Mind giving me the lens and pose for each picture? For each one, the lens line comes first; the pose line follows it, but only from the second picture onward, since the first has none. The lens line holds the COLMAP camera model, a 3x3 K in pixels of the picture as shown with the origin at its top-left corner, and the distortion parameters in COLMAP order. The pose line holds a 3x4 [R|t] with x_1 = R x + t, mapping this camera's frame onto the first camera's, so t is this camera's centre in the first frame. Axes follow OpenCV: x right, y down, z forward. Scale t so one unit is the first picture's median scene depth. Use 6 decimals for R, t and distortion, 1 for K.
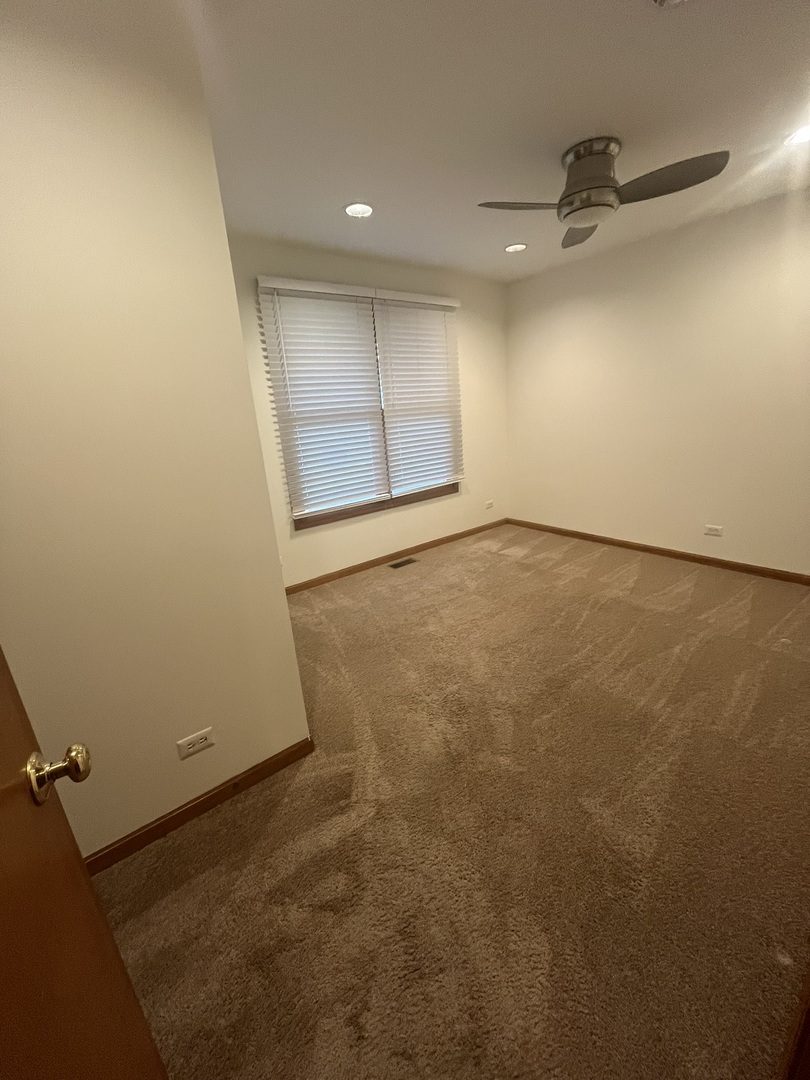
lens RADIAL K [[435.8, 0, 405.1], [0, 435.8, 536.2], [0, 0, 1]] dist [0.001733, -0.002172]
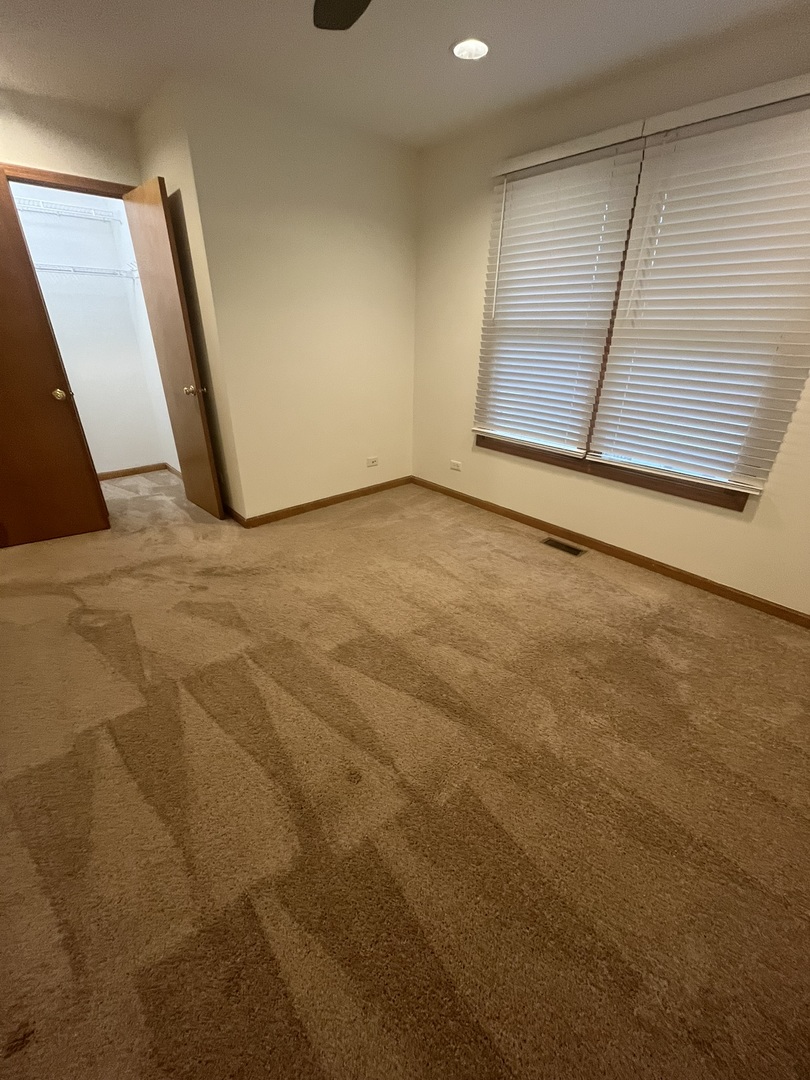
lens RADIAL K [[435.8, 0, 405.1], [0, 435.8, 536.2], [0, 0, 1]] dist [0.001733, -0.002172]
pose [[0.060721, 0.492782, -0.868032, 0.696659], [-0.307157, 0.836663, 0.453487, -0.235175], [0.949720, 0.239086, 0.202164, 0.657343]]
